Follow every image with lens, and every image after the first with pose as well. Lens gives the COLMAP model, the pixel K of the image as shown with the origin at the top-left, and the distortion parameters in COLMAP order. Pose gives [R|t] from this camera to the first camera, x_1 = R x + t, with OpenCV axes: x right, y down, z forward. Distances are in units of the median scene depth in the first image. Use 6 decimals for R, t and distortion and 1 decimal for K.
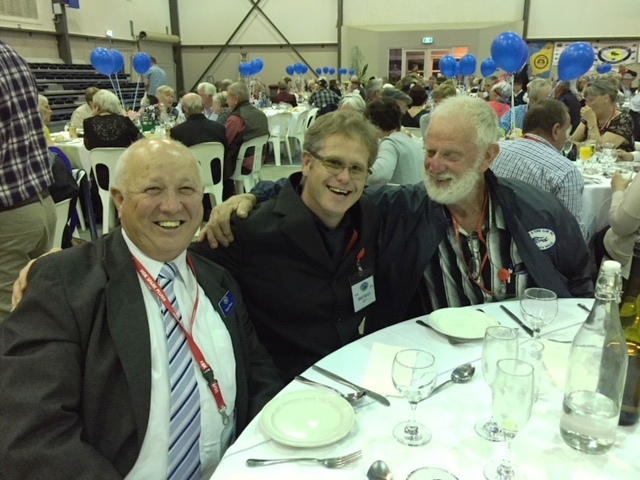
lens RADIAL K [[538.8, 0, 322.0], [0, 538.8, 237.1], [0, 0, 1]] dist [0.076275, -0.114710]
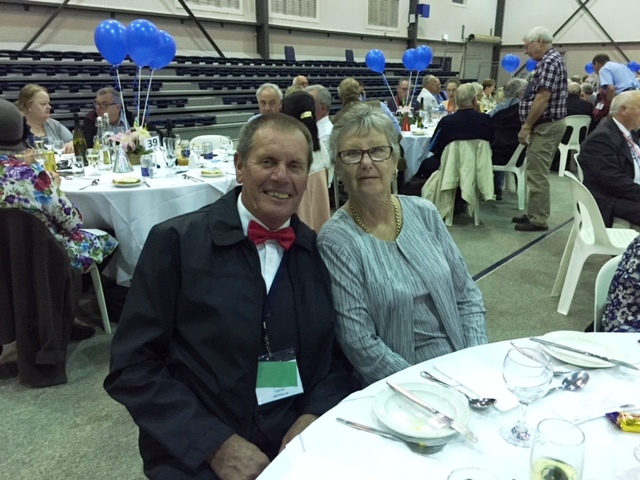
lens RADIAL K [[552.7, 0, 332.6], [0, 552.7, 239.3], [0, 0, 1]] dist [0.067625, -0.081691]
pose [[0.885918, 0.144613, -0.440723, -0.011627], [-0.143829, 0.988970, 0.035391, 0.045252], [0.440979, 0.032035, 0.896945, -0.156578]]
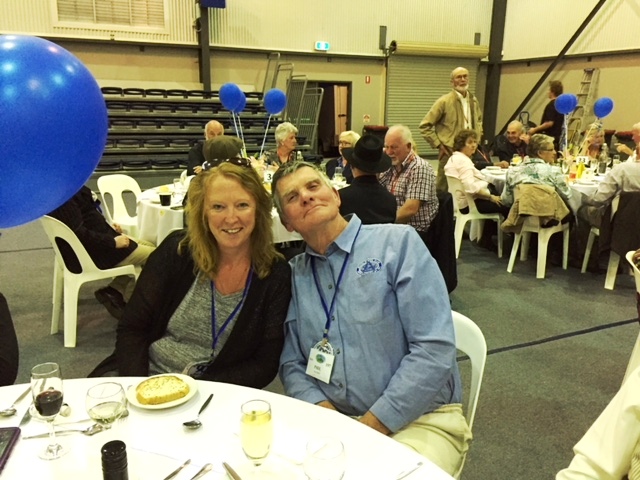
lens RADIAL K [[538.8, 0, 322.0], [0, 538.8, 237.1], [0, 0, 1]] dist [0.076275, -0.114710]
pose [[0.597802, 0.198092, -0.776783, 0.157580], [-0.244434, 0.967887, 0.058713, -0.172622], [0.763469, 0.154774, 0.627025, 0.572463]]
